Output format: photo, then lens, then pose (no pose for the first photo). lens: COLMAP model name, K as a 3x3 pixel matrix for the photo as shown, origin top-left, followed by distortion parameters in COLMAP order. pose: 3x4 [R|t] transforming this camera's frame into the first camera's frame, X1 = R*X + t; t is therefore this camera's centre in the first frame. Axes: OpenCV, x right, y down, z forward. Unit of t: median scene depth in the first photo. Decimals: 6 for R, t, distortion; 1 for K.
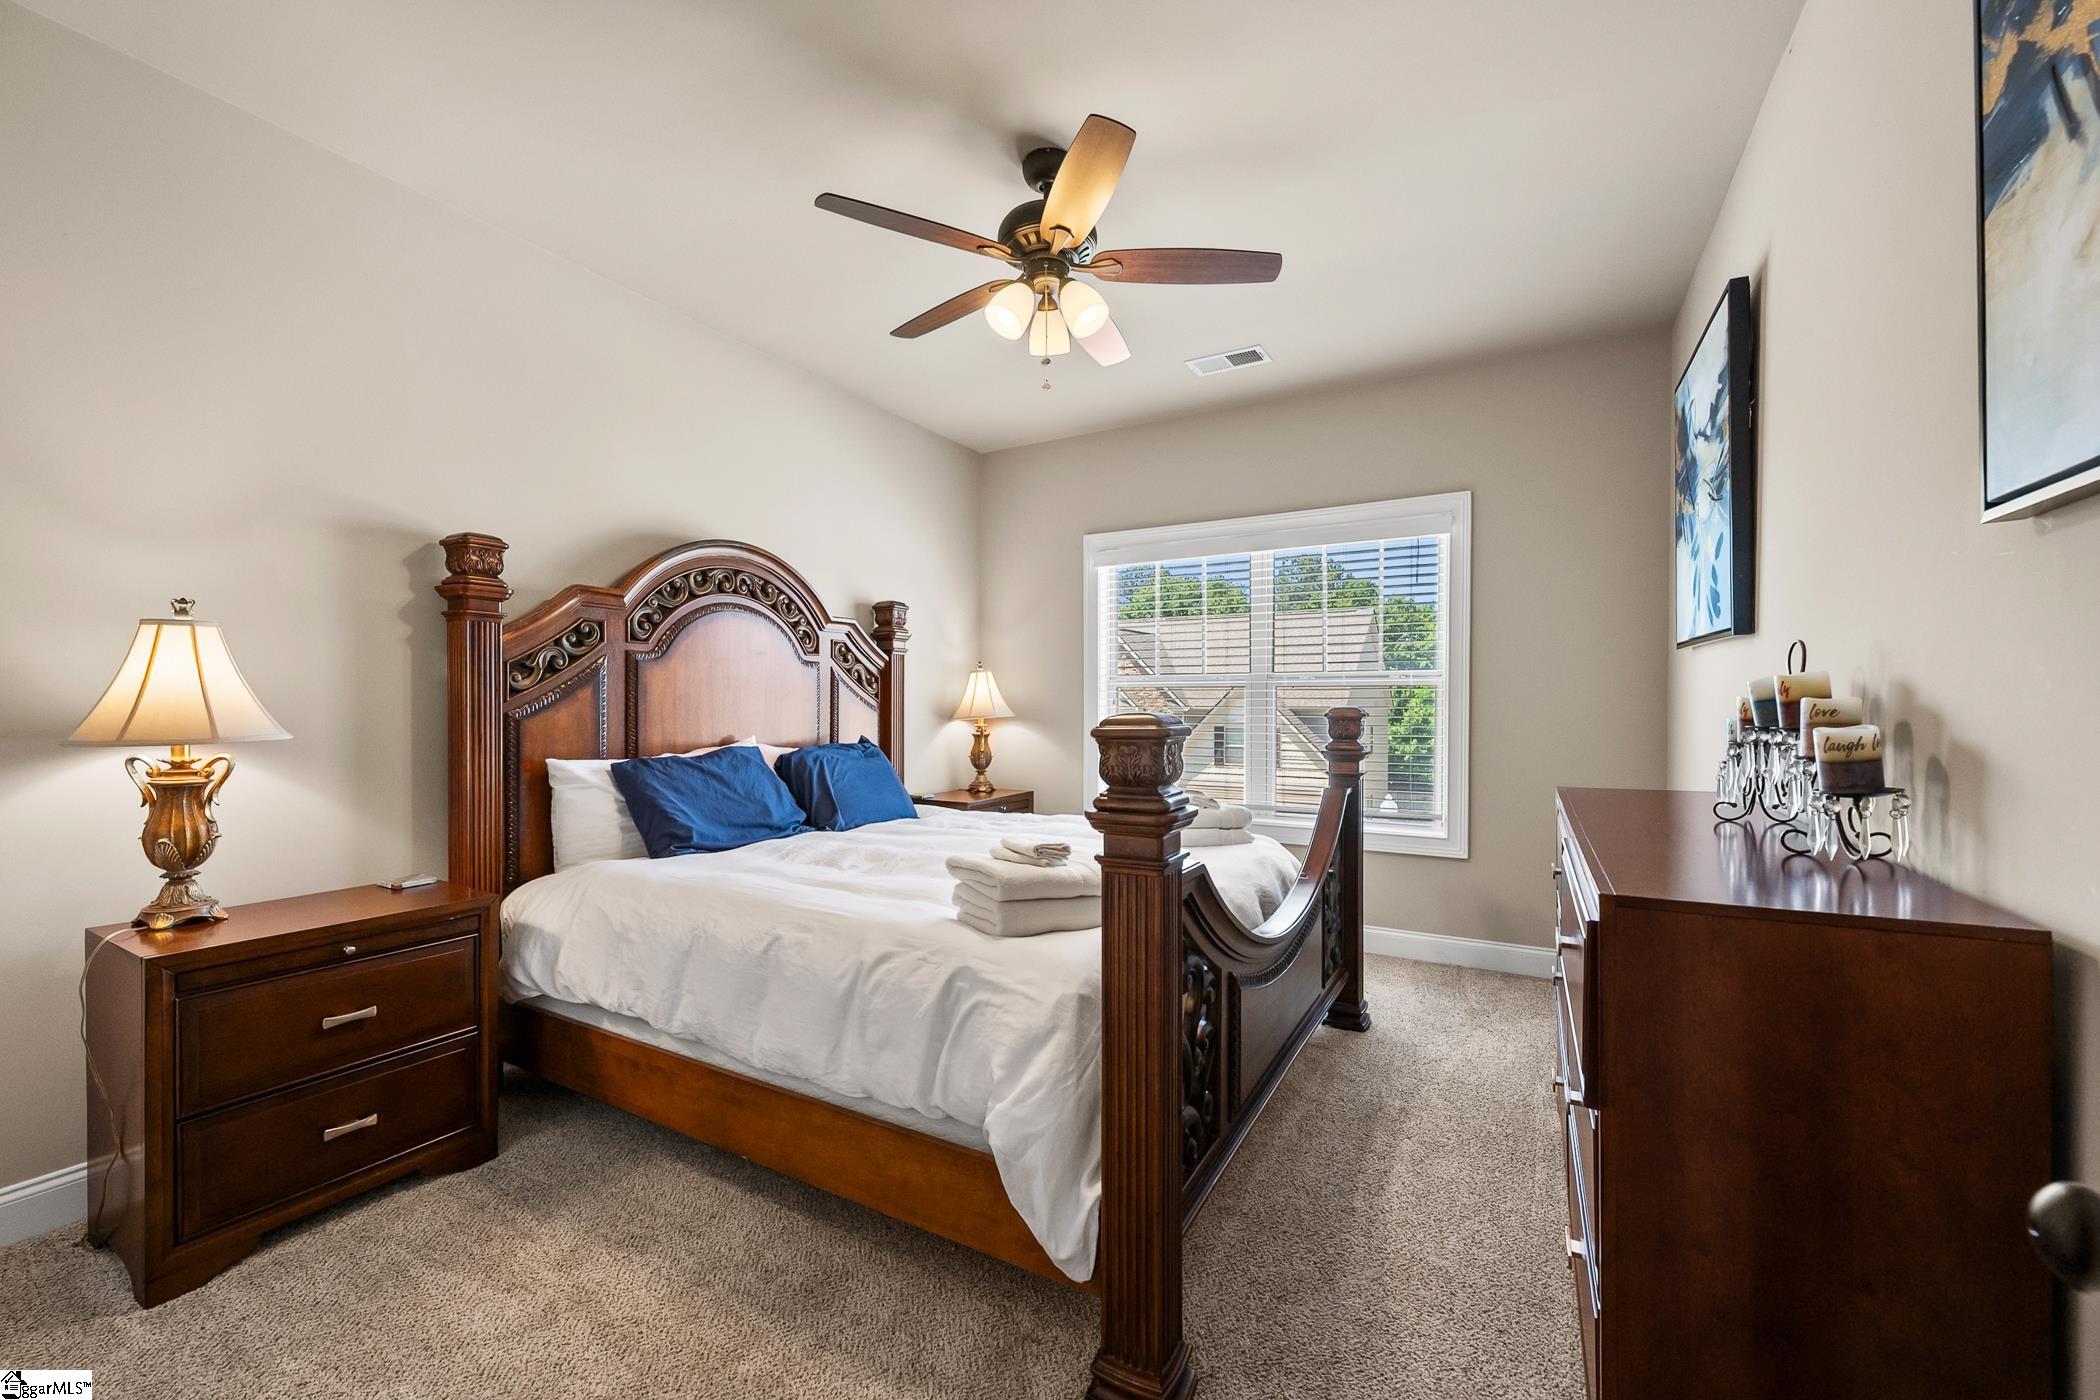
lens RADIAL K [[844.1, 0, 1047.2], [0, 844.1, 700.4], [0, 0, 1]] dist [-0.002734, 0.000595]
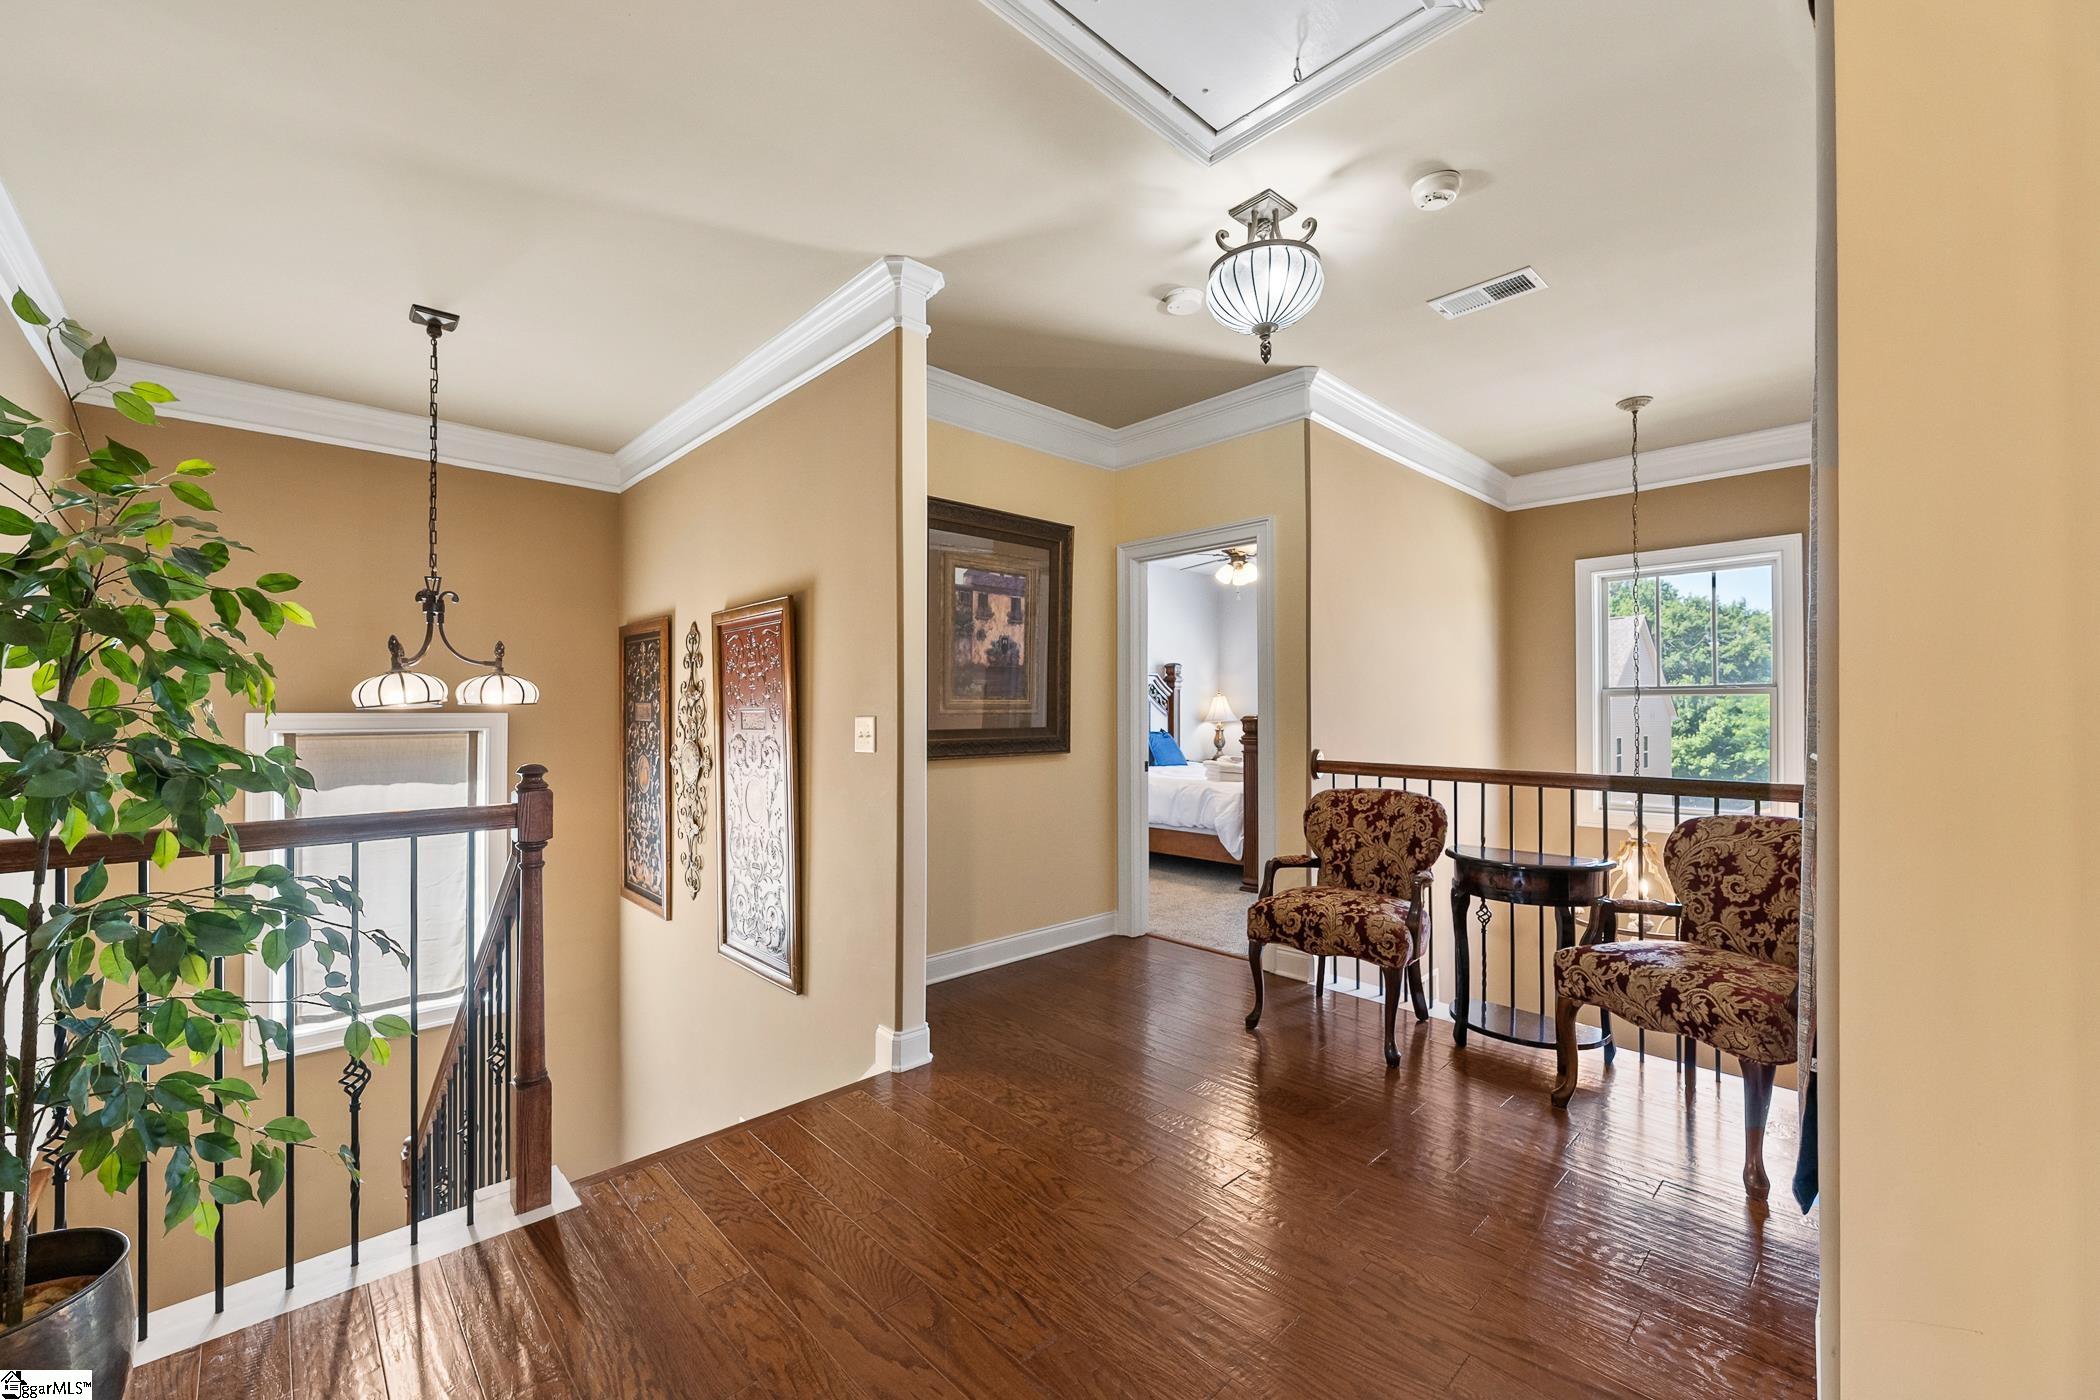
lens RADIAL K [[844.1, 0, 1042.7], [0, 844.1, 706.9], [0, 0, 1]] dist [-0.002734, 0.000595]
pose [[0.955808, -0.003600, -0.293969, 0.113268], [0.002121, 0.999983, -0.005351, -0.001206], [0.293983, 0.004491, 0.955800, -1.053485]]
